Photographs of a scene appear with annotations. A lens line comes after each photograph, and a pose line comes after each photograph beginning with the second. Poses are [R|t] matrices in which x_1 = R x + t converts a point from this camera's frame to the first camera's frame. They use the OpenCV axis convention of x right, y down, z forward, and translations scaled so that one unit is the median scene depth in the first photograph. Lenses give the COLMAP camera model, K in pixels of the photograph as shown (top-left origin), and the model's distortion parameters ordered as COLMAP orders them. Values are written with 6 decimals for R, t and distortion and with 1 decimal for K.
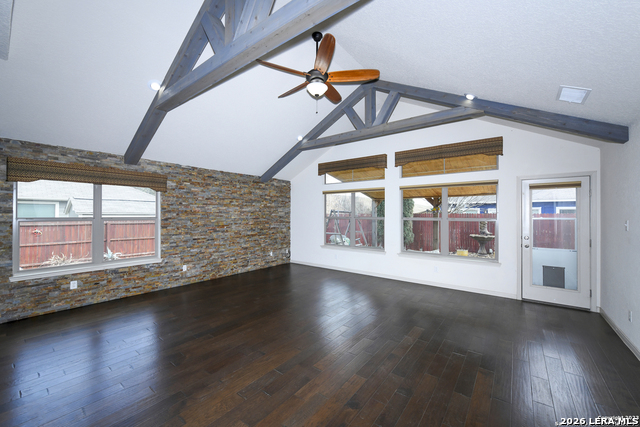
lens RADIAL K [[252.4, 0, 320.0], [0, 252.4, 213.5], [0, 0, 1]] dist [-0.000808, -0.000276]
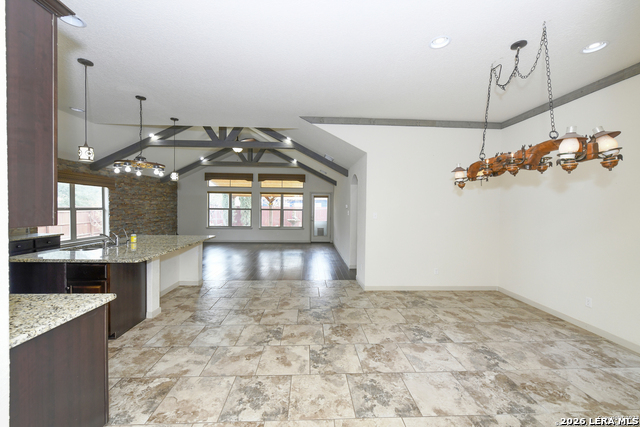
lens RADIAL K [[252.4, 0, 320.0], [0, 252.4, 213.5], [0, 0, 1]] dist [-0.000808, -0.000276]
pose [[0.763979, -0.009678, 0.645168, -0.524252], [-0.010350, 0.999575, 0.027250, -0.003597], [-0.645158, -0.027496, 0.763555, -0.681297]]
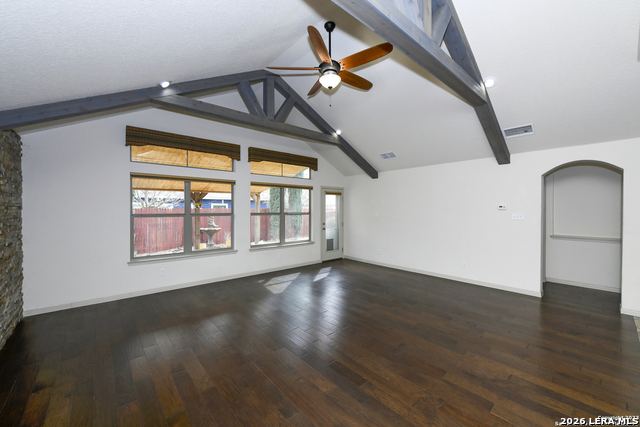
lens RADIAL K [[255.8, 0, 320.0], [0, 255.8, 213.5], [0, 0, 1]] dist [0.000660, -0.000018]
pose [[0.201924, -0.019752, 0.979202, -0.590262], [-0.002358, 0.999784, 0.020654, -0.004271], [-0.979398, -0.006479, 0.201834, 0.503037]]
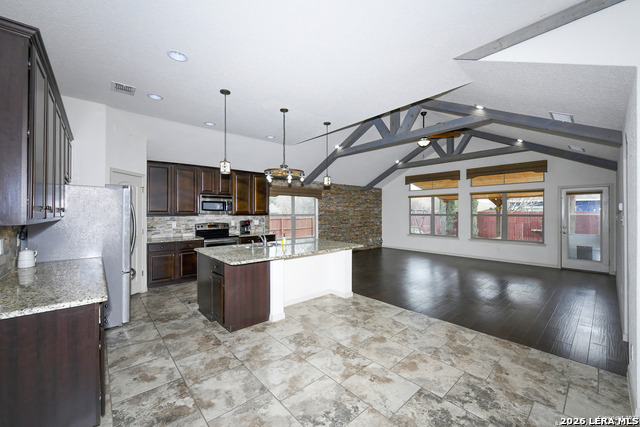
lens RADIAL K [[252.4, 0, 320.0], [0, 252.4, 213.5], [0, 0, 1]] dist [-0.000808, -0.000276]
pose [[0.981834, -0.002446, -0.189727, -0.241636], [0.003196, 0.999988, 0.003649, 0.003717], [0.189716, -0.004189, 0.981830, -0.553612]]
